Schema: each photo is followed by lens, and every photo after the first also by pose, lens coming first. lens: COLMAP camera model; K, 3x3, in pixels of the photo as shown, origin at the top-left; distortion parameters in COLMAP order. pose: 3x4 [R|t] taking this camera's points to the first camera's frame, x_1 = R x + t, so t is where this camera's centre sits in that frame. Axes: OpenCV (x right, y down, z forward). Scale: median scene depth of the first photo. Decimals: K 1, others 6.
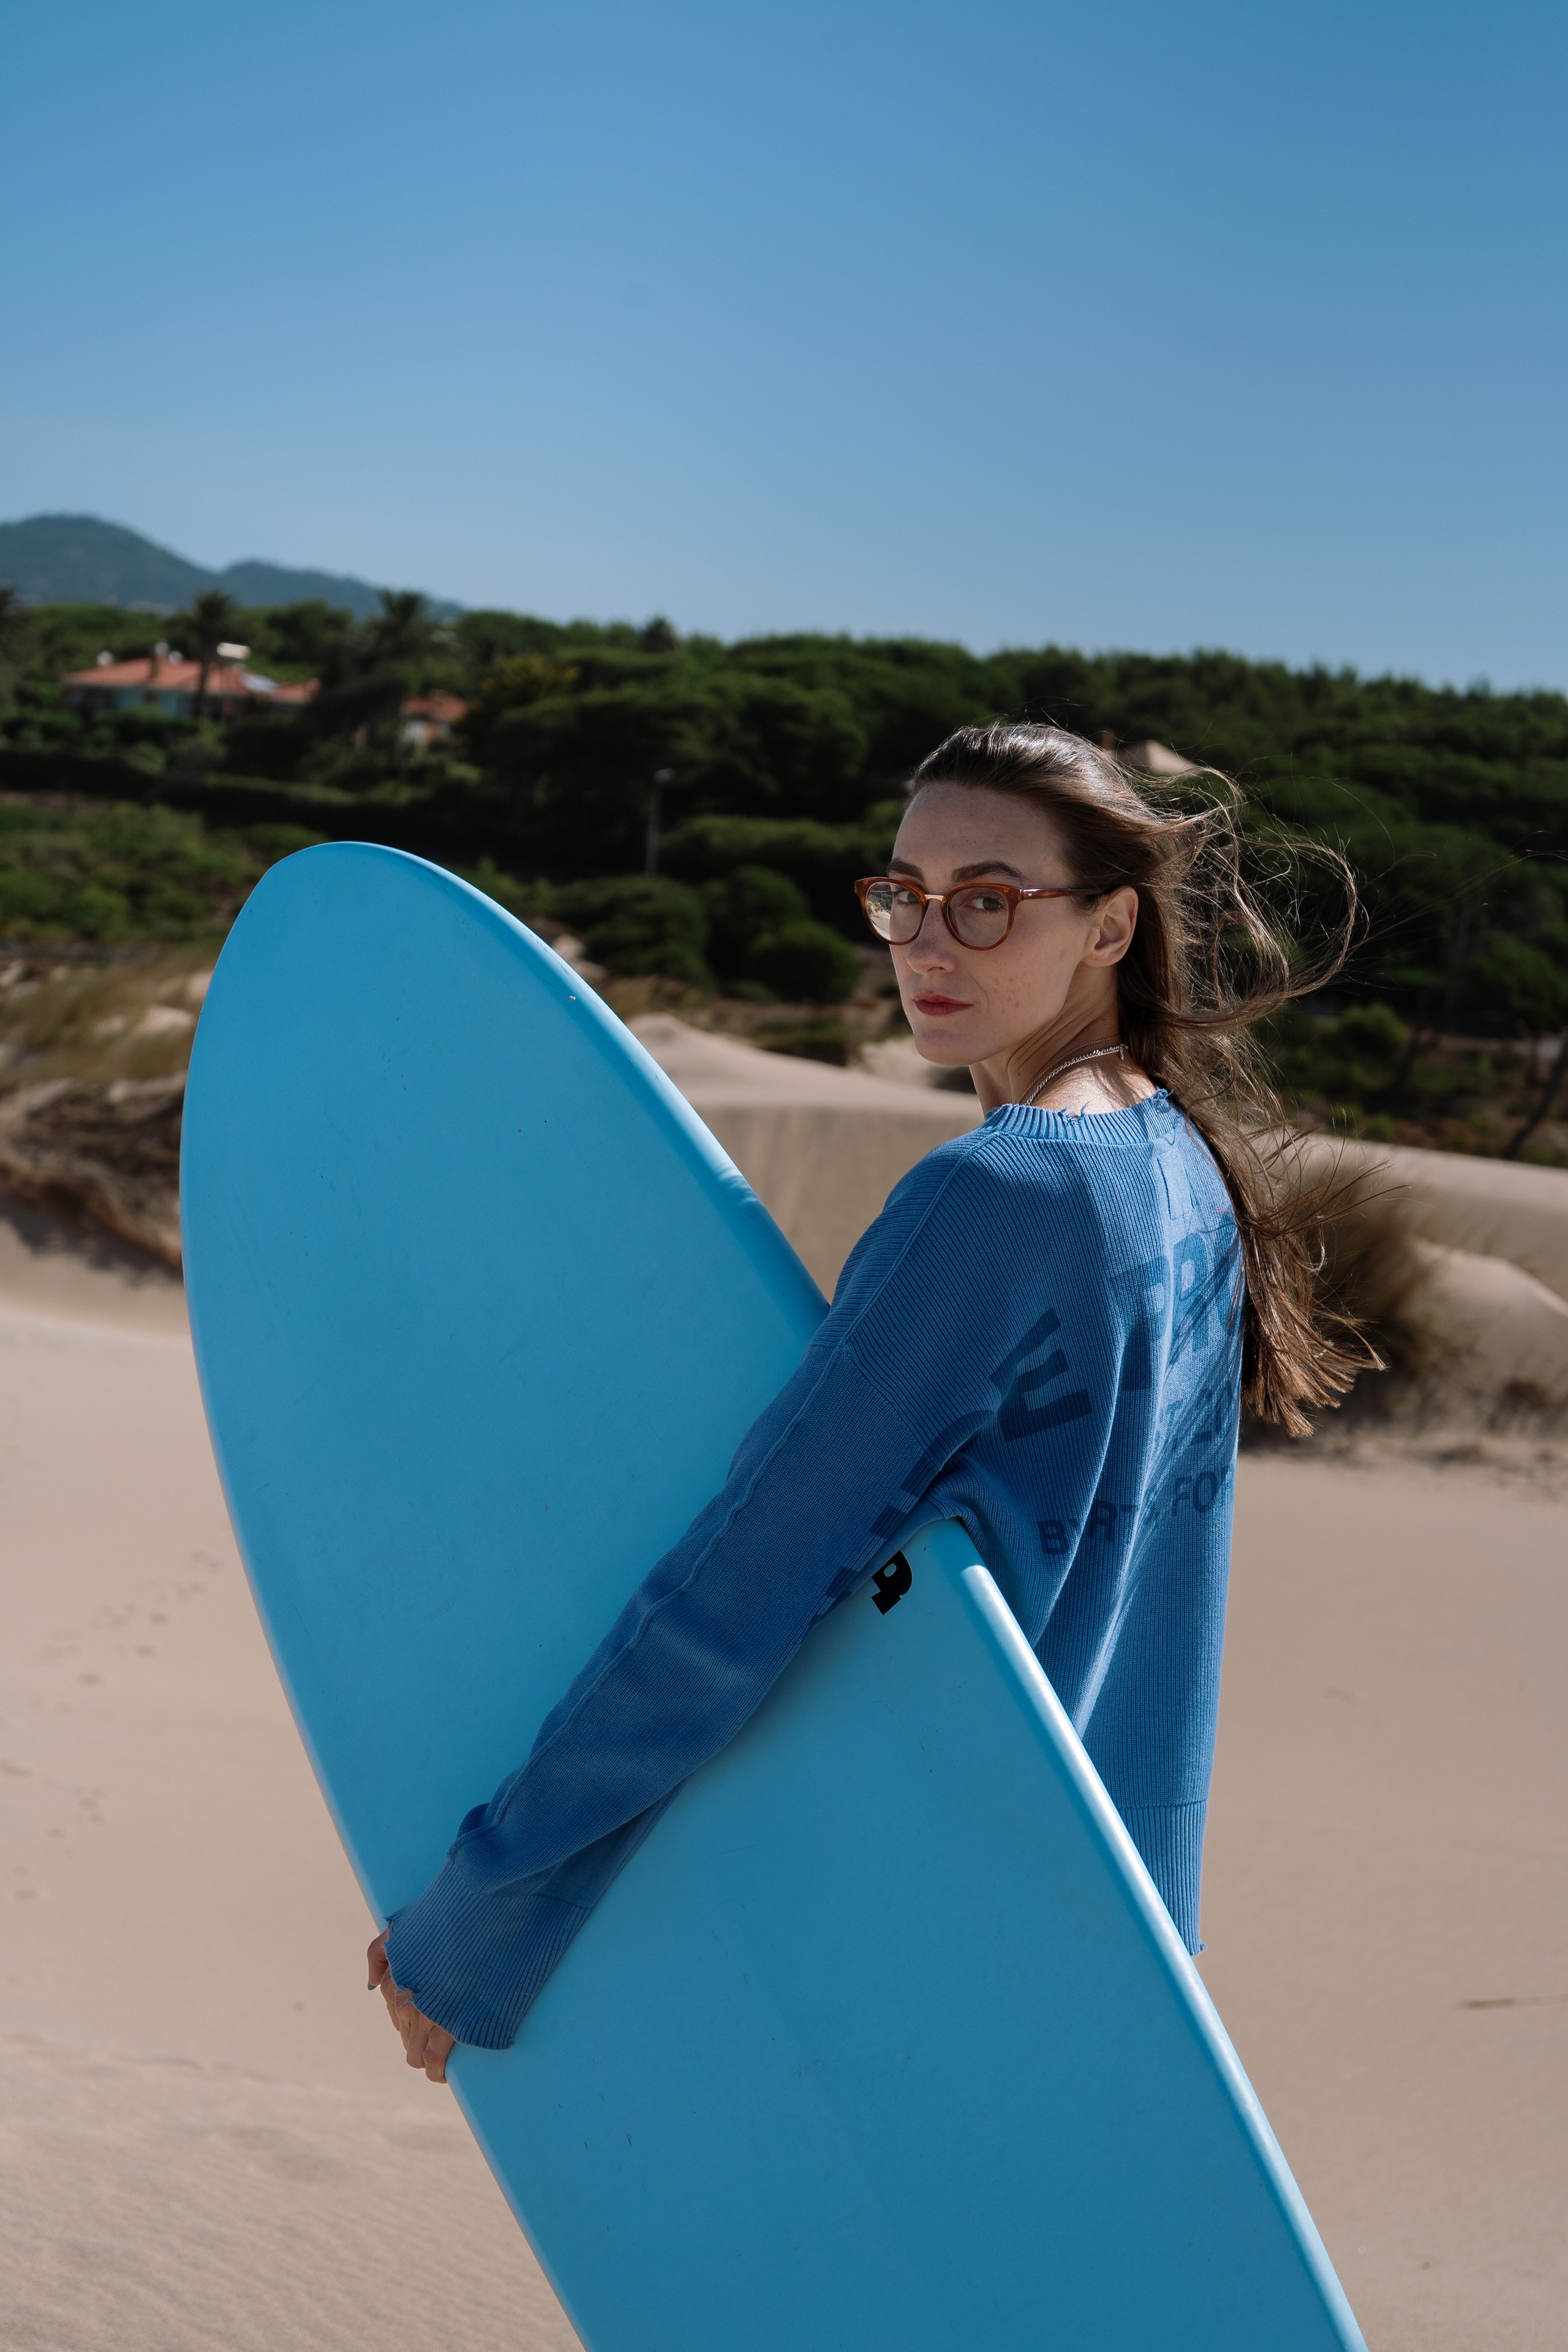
lens RADIAL K [[3989.7, 0, 784.0], [0, 3989.7, 1176.0], [0, 0, 1]] dist [0.047547, 0.068882]
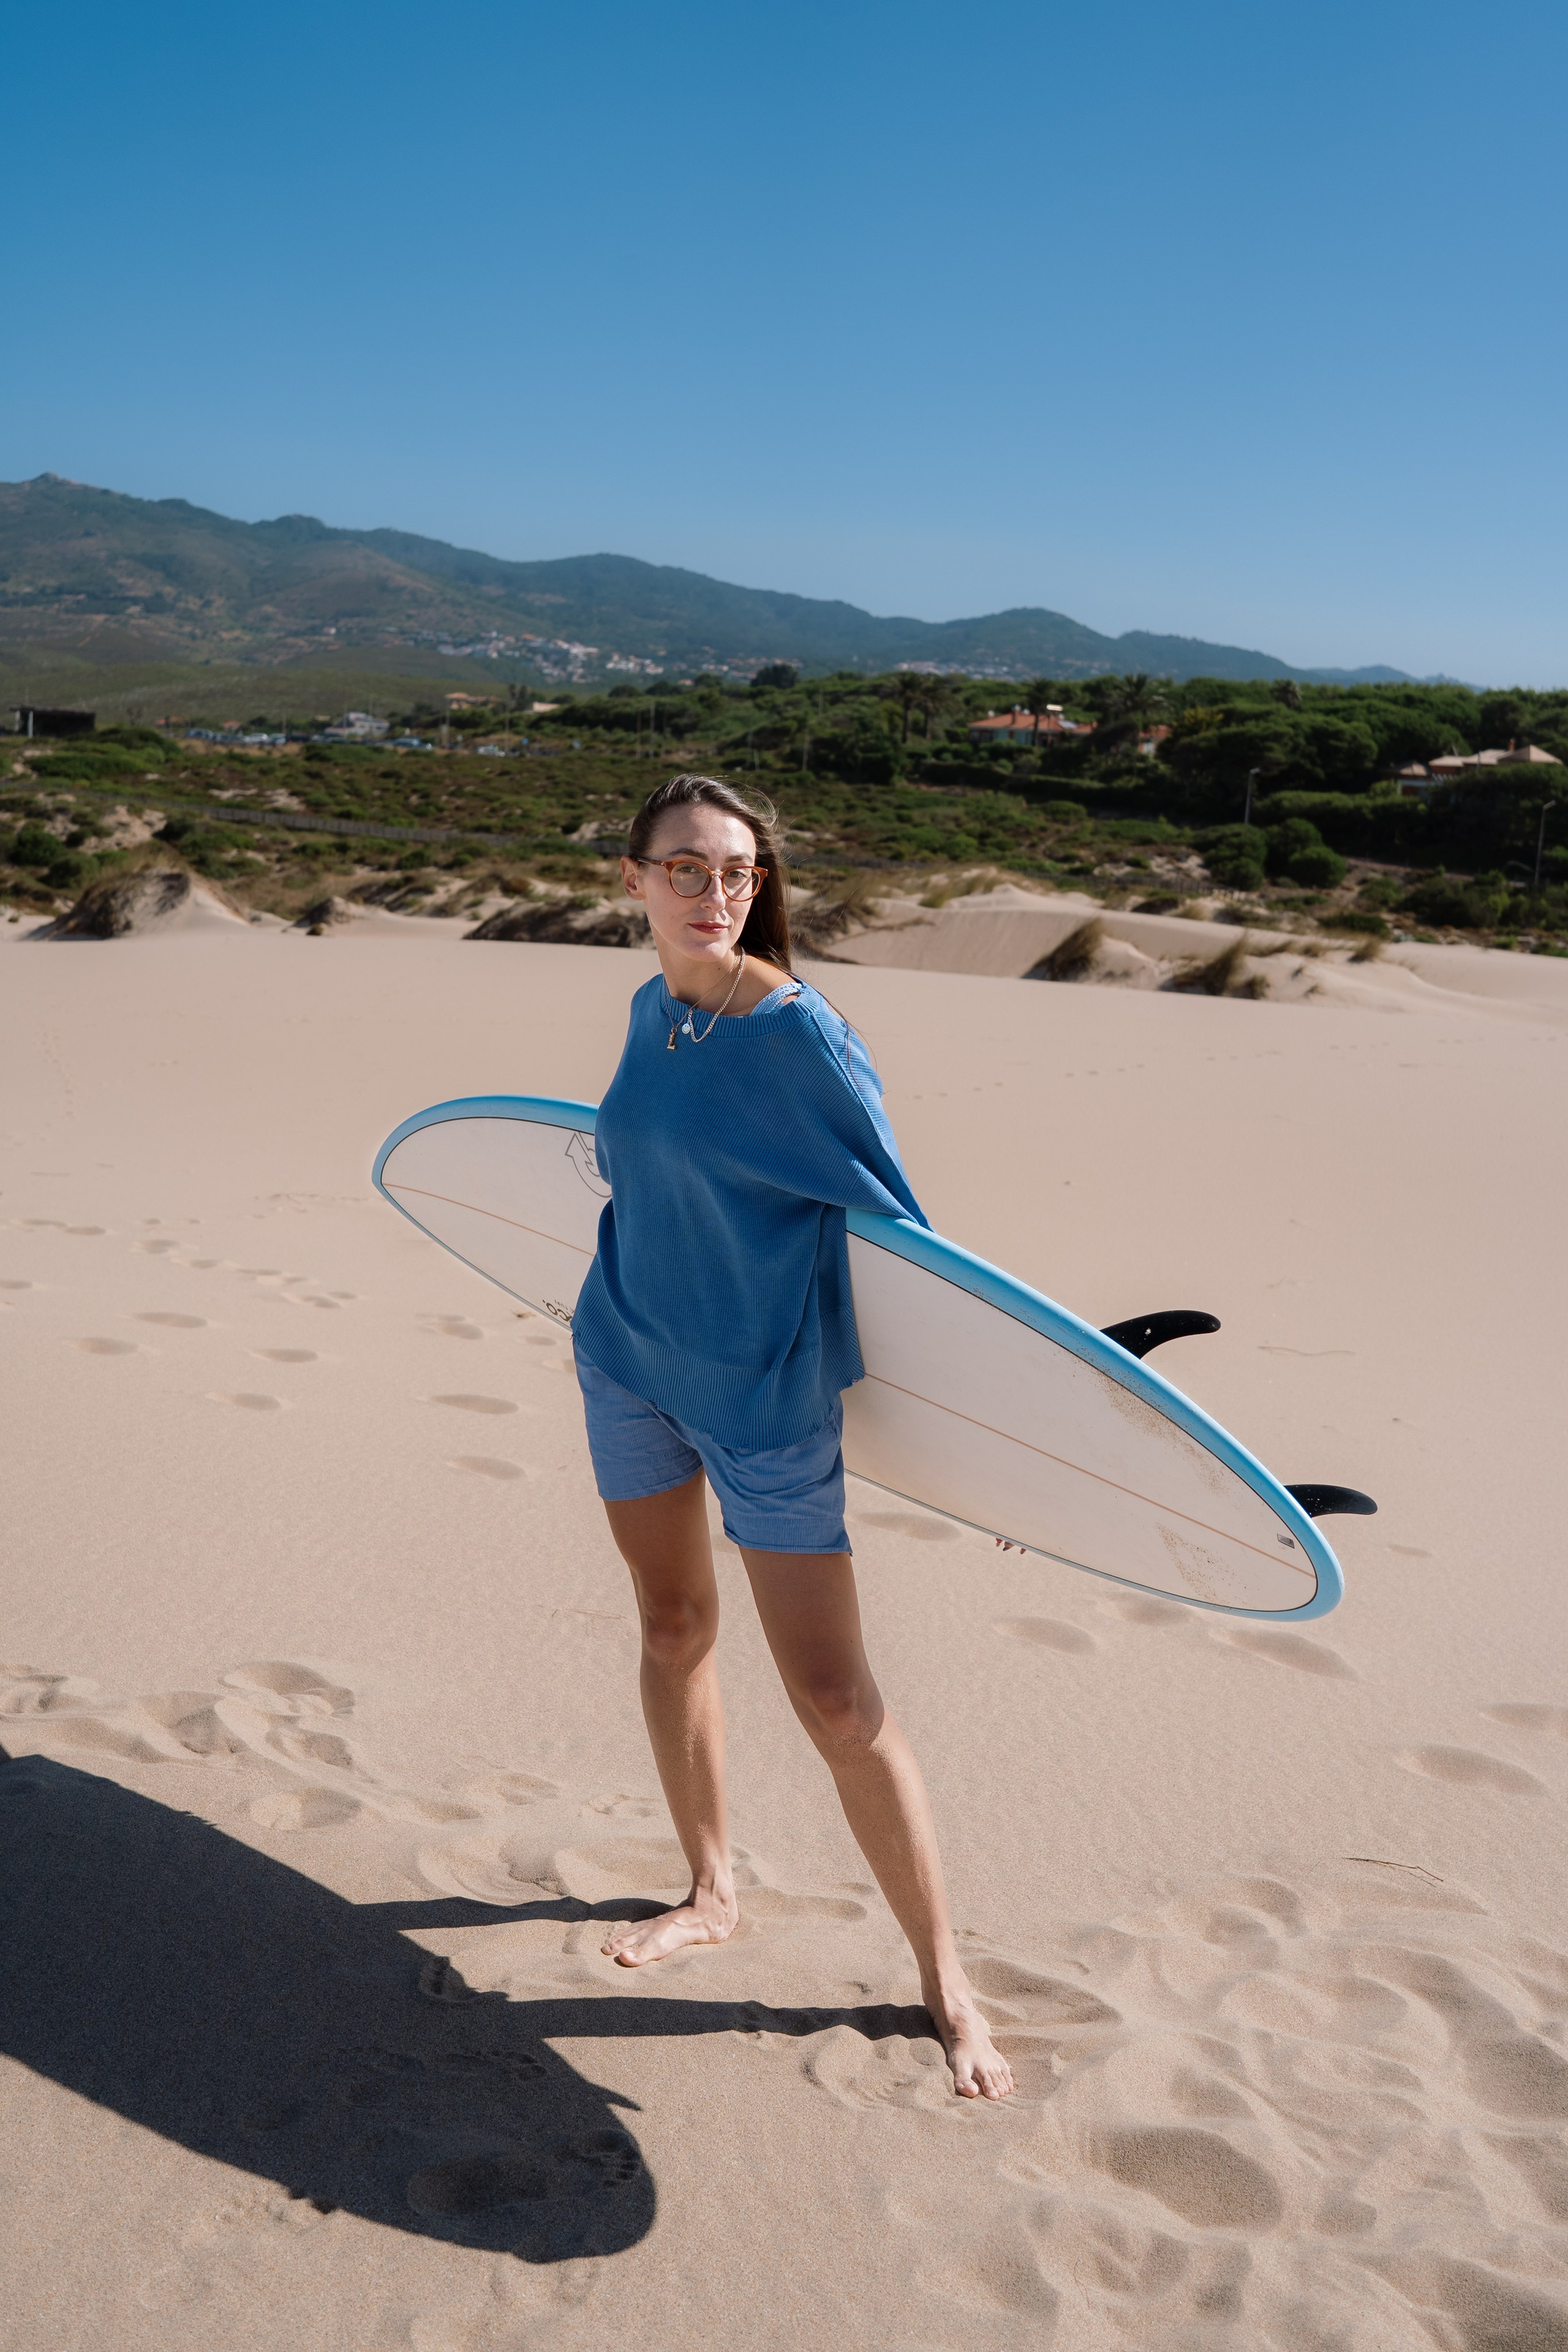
lens RADIAL K [[2387.9, 0, 784.0], [0, 2387.9, 1176.0], [0, 0, 1]] dist [-0.005256, -0.003917]
pose [[0.960816, 0.023266, -0.276209, 0.068422], [-0.002925, 0.997267, 0.073828, 0.010339], [0.277172, -0.070128, 0.958258, -0.176429]]
